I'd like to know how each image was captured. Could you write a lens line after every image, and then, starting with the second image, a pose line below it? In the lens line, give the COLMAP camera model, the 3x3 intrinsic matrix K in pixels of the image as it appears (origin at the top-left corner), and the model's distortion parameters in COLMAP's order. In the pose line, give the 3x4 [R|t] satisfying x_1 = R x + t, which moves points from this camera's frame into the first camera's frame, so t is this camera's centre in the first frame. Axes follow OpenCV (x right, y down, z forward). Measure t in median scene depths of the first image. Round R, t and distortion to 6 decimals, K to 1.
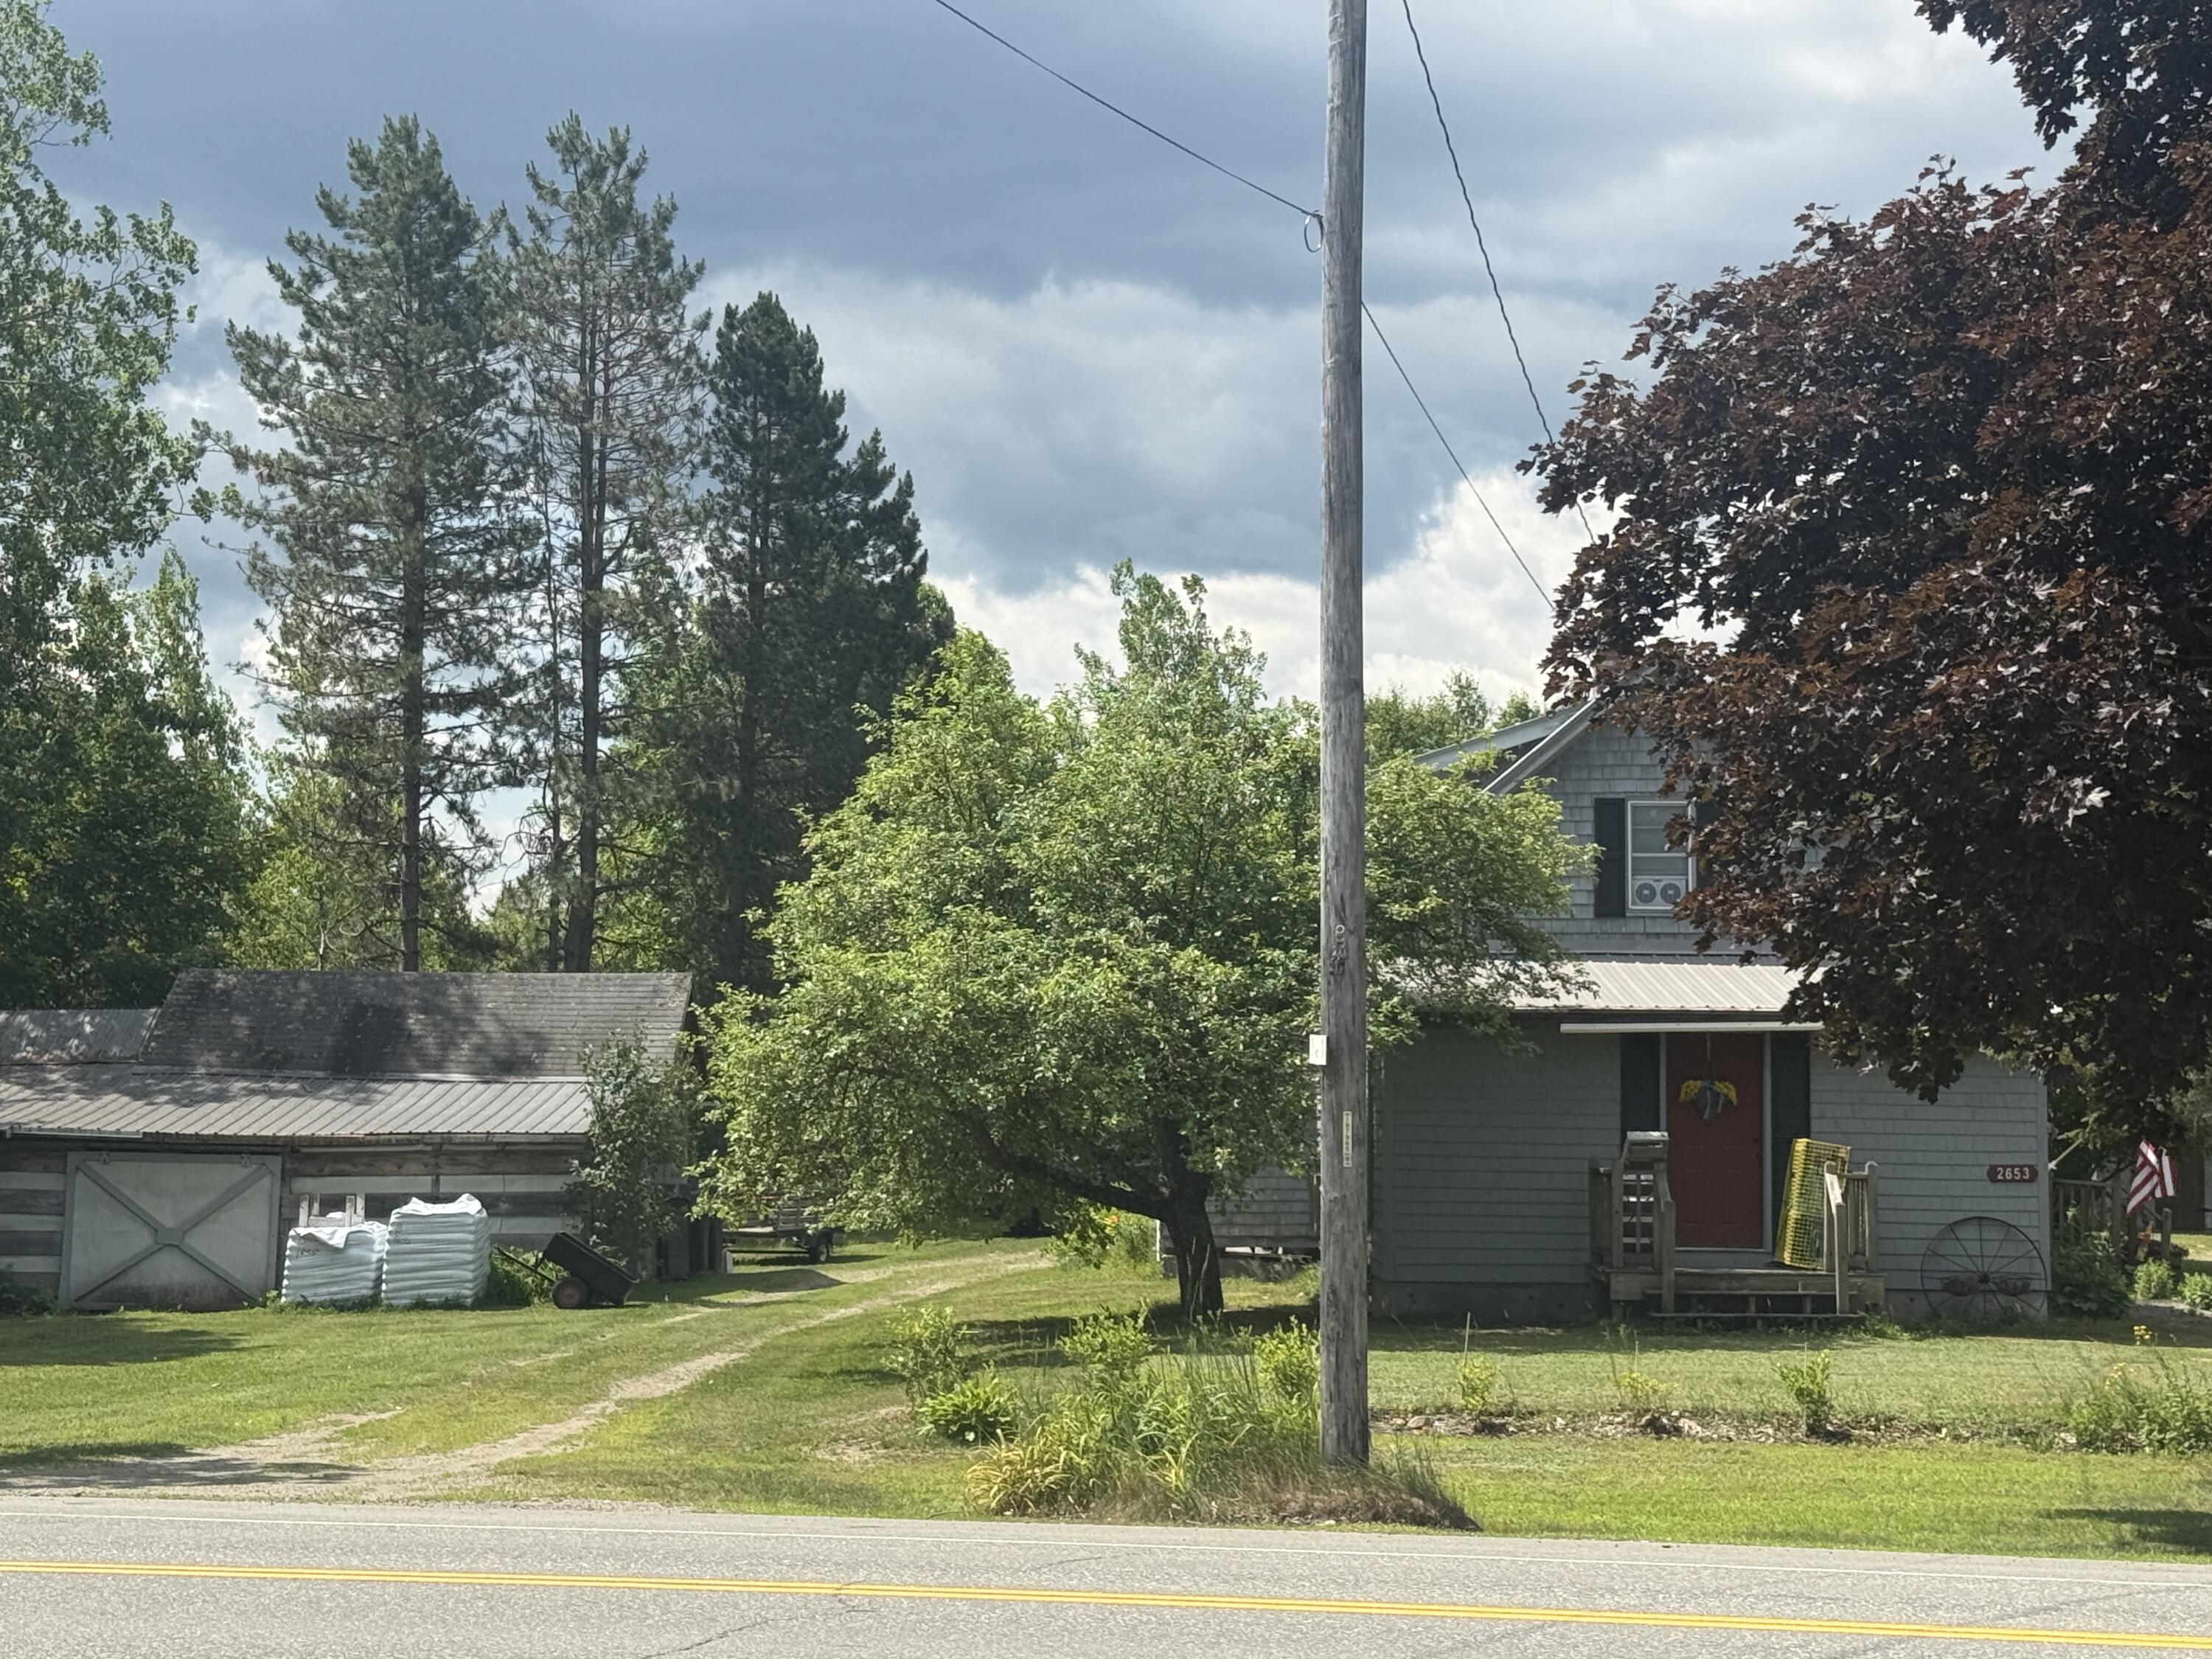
lens RADIAL K [[3931.3, 0, 1106.0], [0, 3931.3, 829.5], [0, 0, 1]] dist [0.066344, -0.030755]
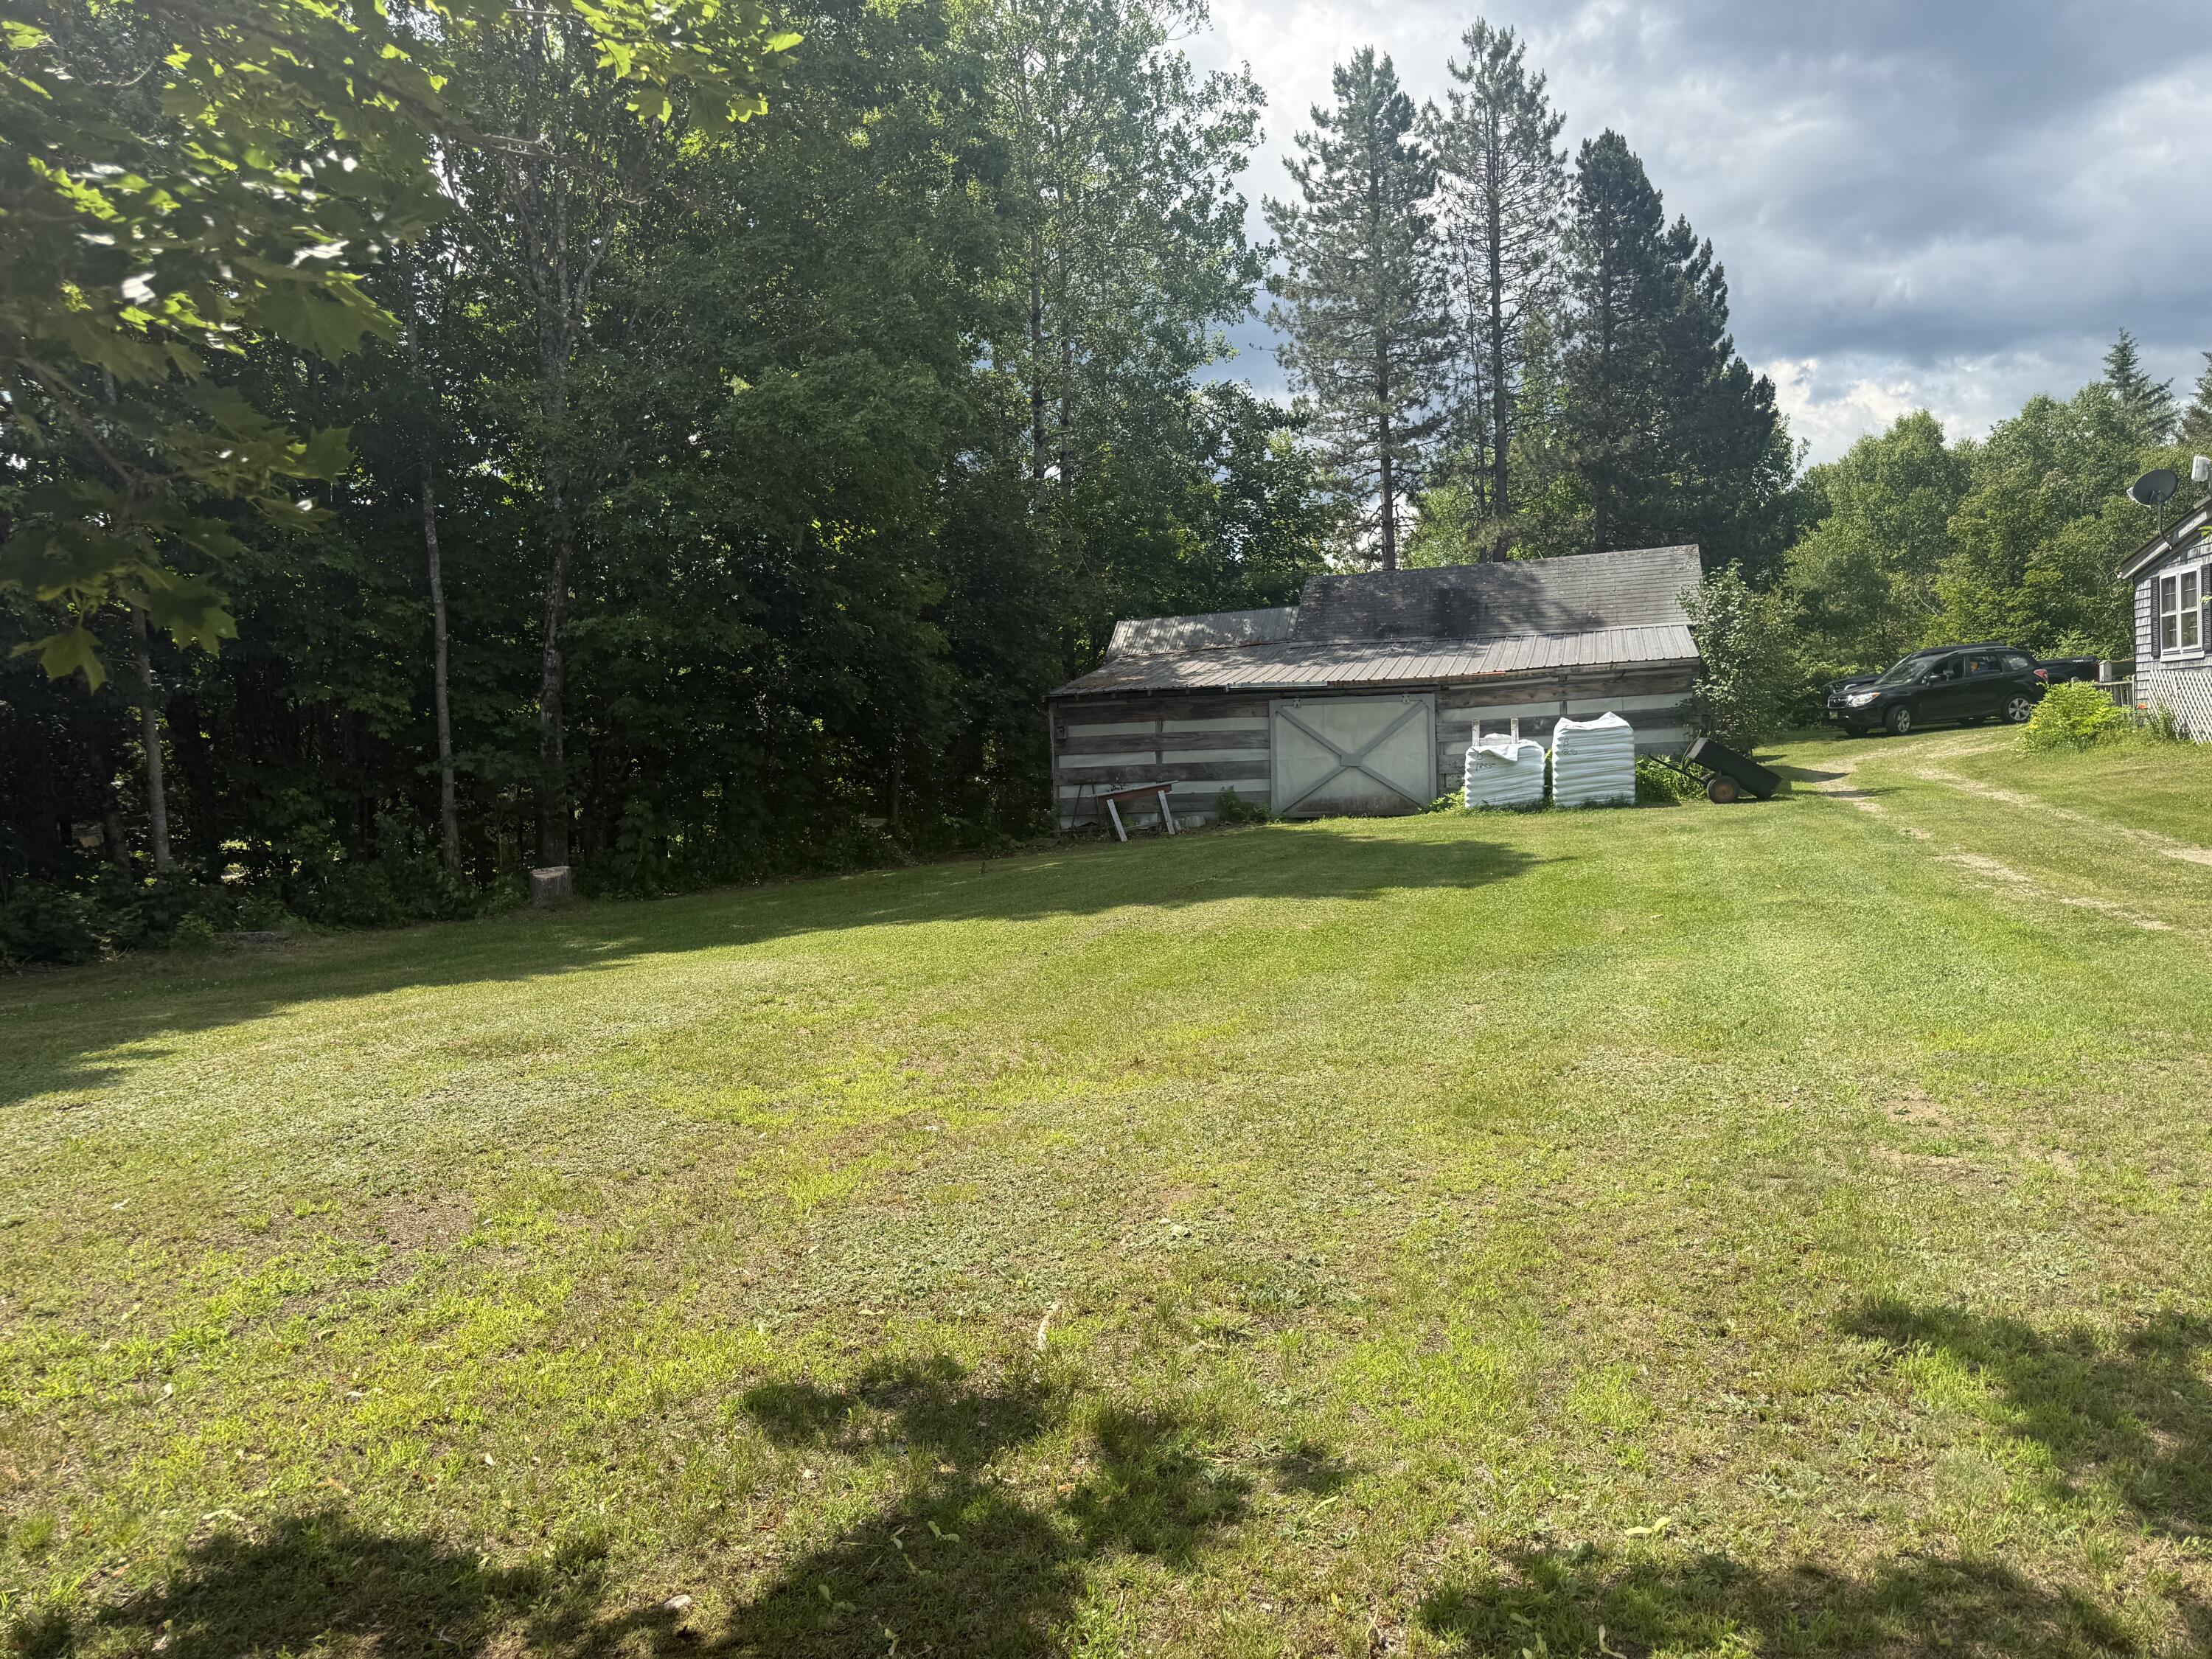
lens RADIAL K [[1552.1, 0, 1096.9], [0, 1552.1, 824.5], [0, 0, 1]] dist [0.130776, -0.214663]
pose [[0.962614, -0.039273, -0.268014, -0.179898], [0.076638, 0.988494, 0.130409, 0.050190], [0.259808, -0.146073, 0.954548, 0.479676]]
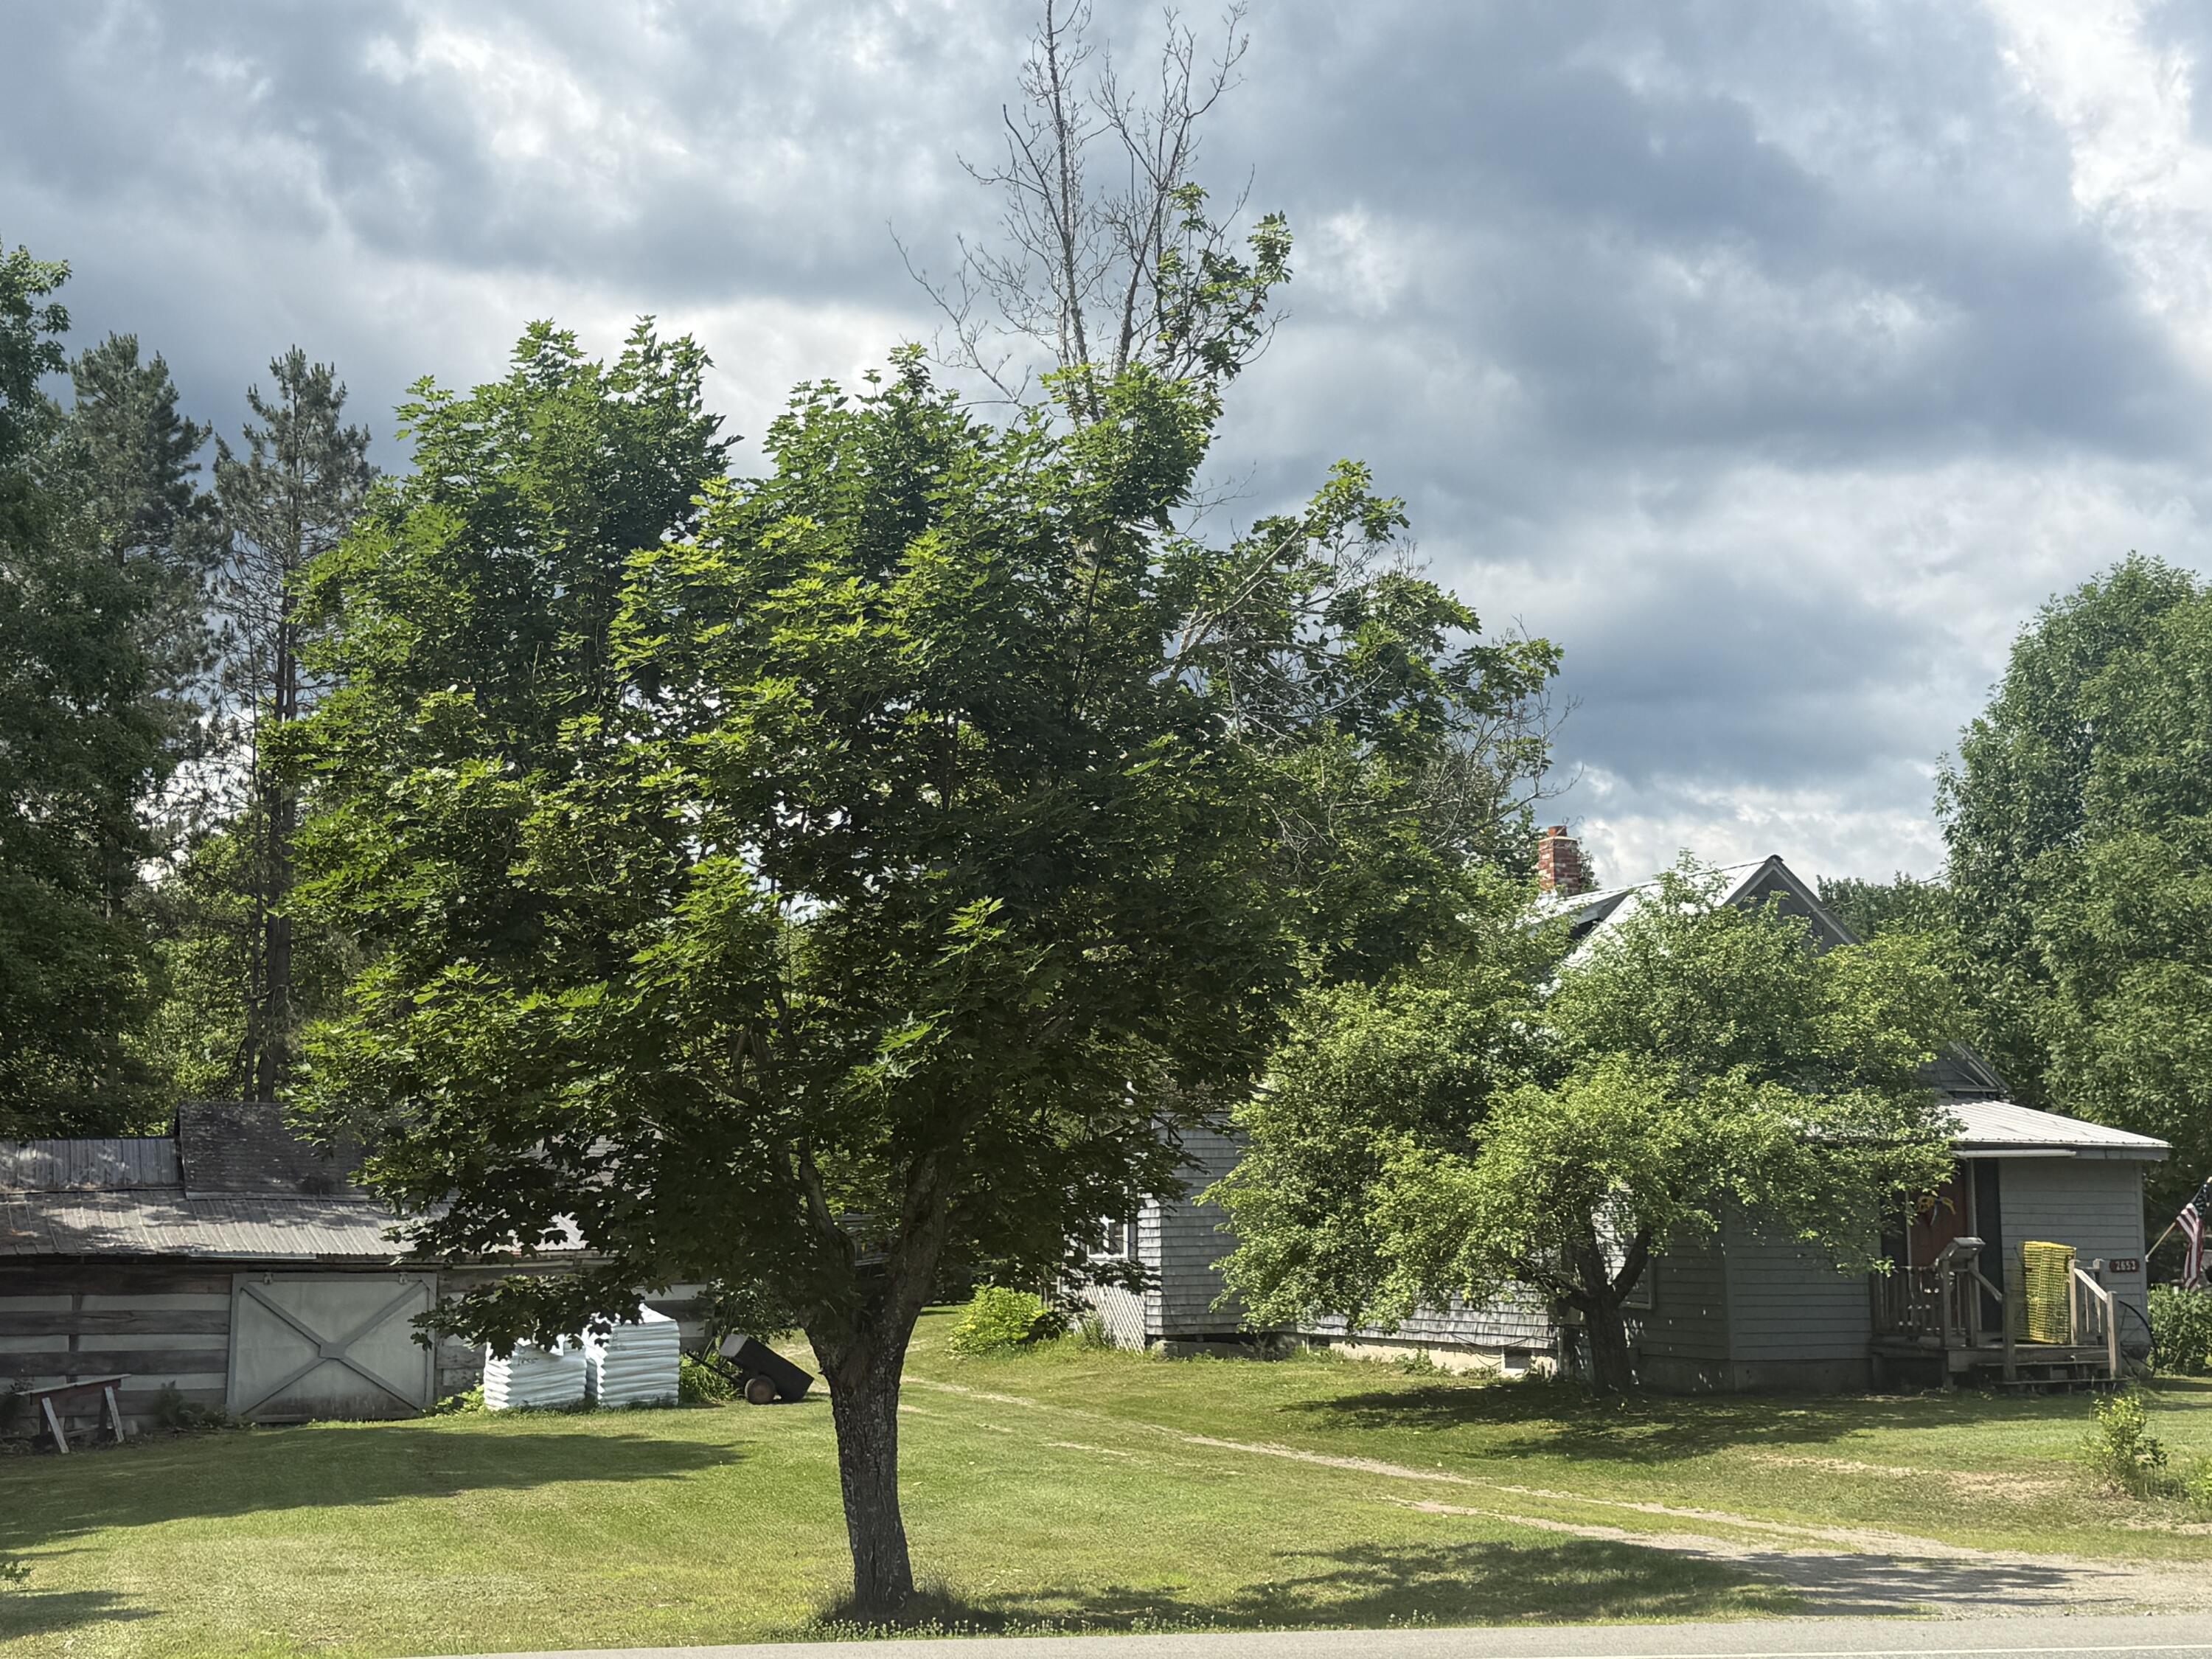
lens RADIAL K [[3087.4, 0, 1106.0], [0, 3087.4, 829.5], [0, 0, 1]] dist [0.104465, -0.098364]
pose [[0.922291, 0.036614, 0.384759, -0.373600], [-0.017089, 0.998392, -0.054045, 0.002884], [-0.386119, 0.043270, 0.921433, 0.124522]]
